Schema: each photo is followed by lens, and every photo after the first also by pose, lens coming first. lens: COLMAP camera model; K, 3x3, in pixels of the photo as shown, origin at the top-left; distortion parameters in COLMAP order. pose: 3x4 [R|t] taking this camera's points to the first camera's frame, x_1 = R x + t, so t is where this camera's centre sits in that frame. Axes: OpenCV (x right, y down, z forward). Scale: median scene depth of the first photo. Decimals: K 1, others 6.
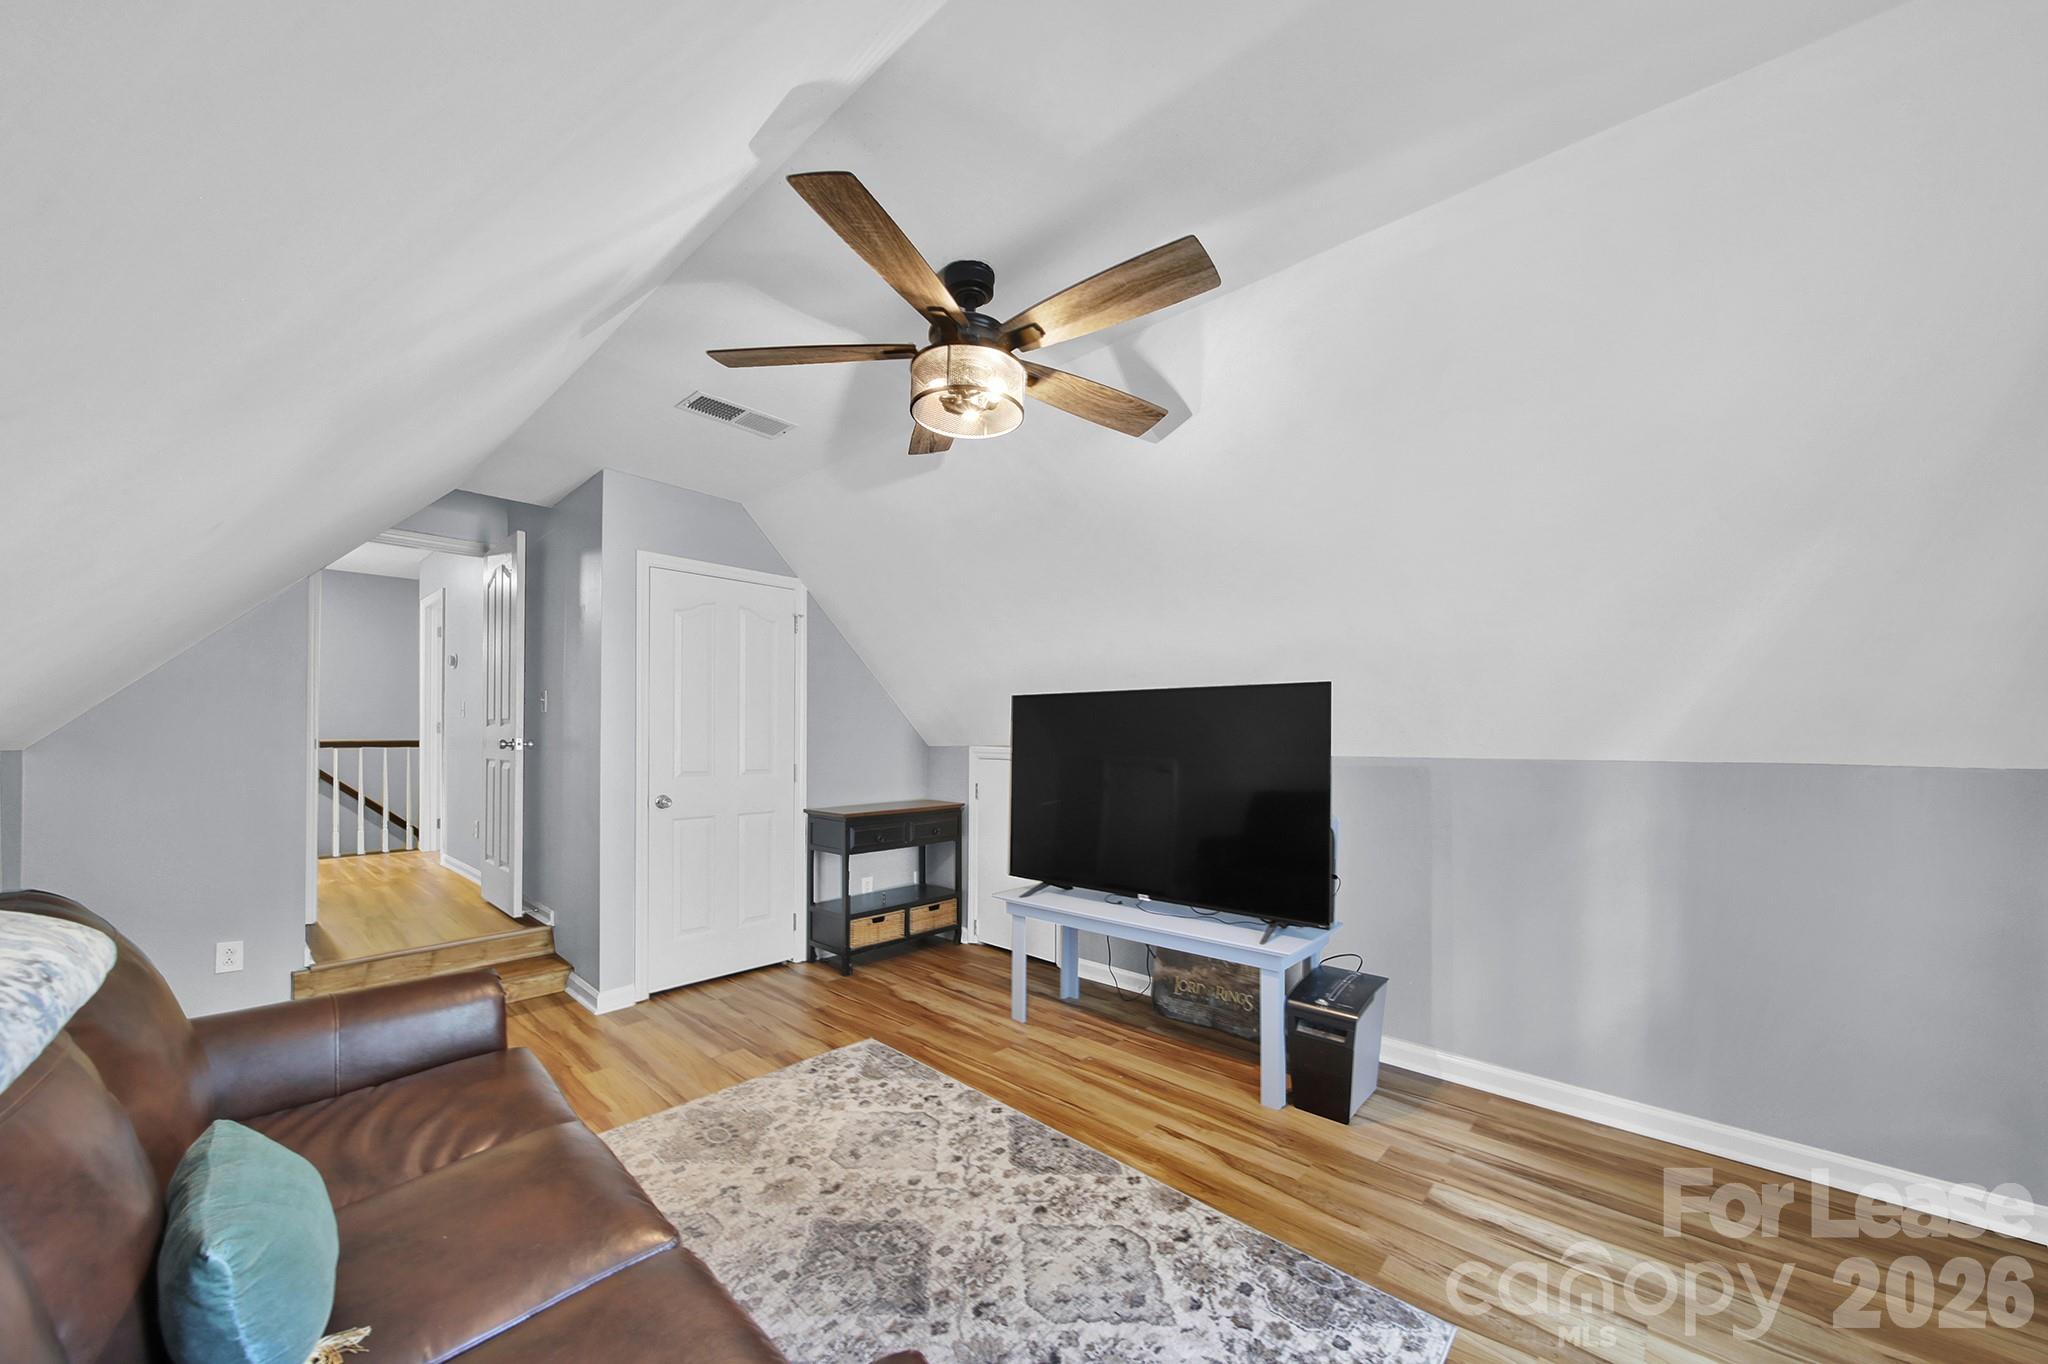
lens RADIAL K [[734.2, 0, 1014.6], [0, 734.2, 727.1], [0, 0, 1]] dist [-0.000768, -0.000554]
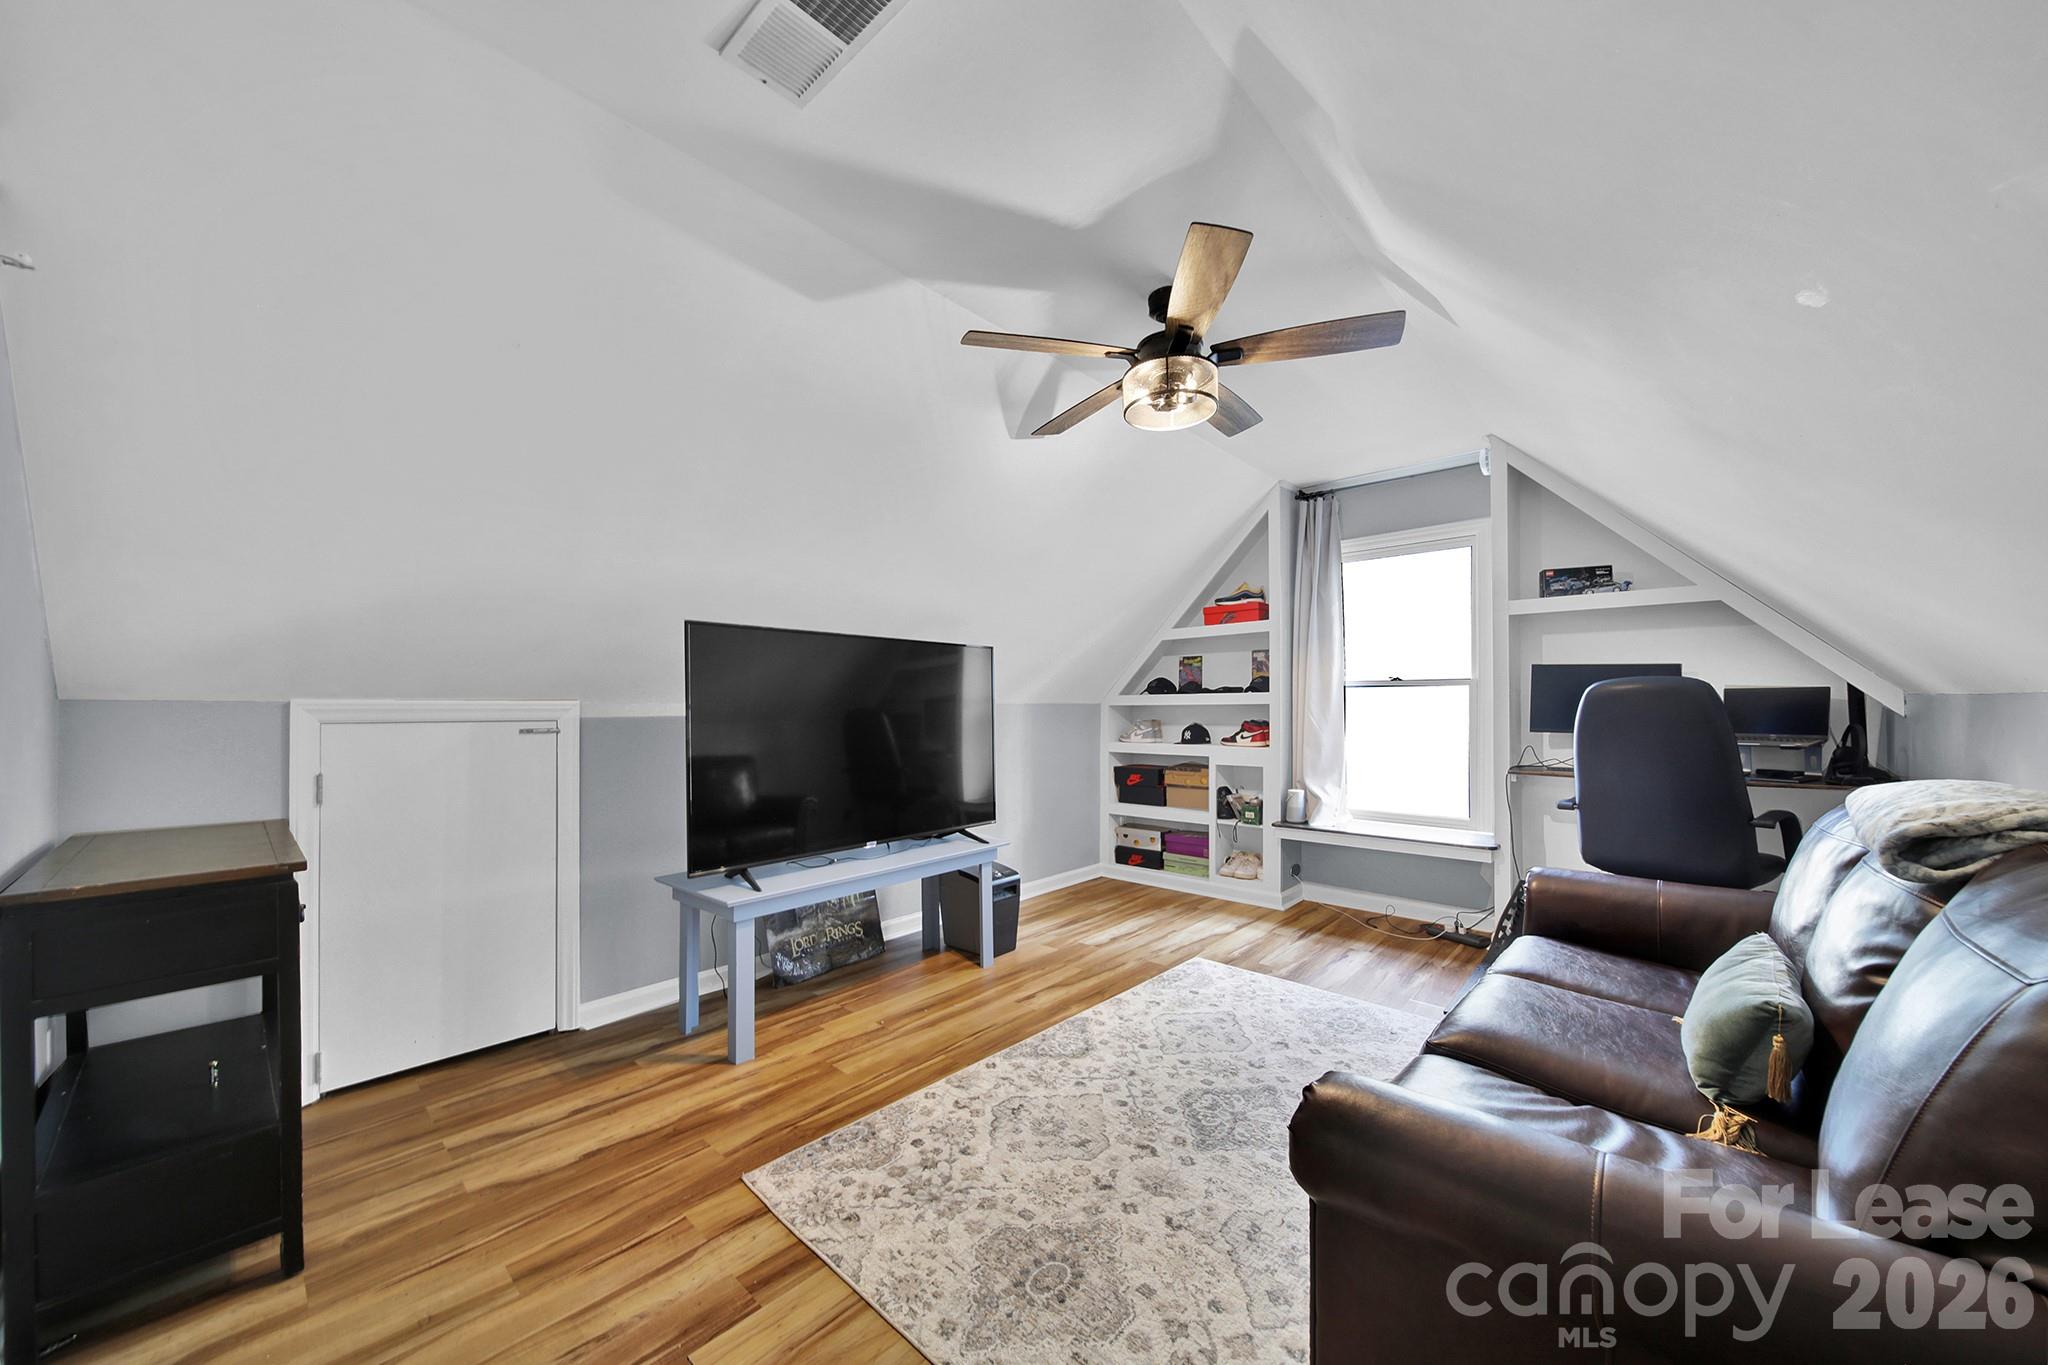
lens RADIAL K [[734.2, 0, 1023.7], [0, 734.2, 697.3], [0, 0, 1]] dist [-0.000768, -0.000554]
pose [[-0.008930, 0.007518, 0.999932, -0.934032], [-0.008411, 0.999936, -0.007594, 0.043545], [-0.999925, -0.008478, -0.008866, 0.914852]]
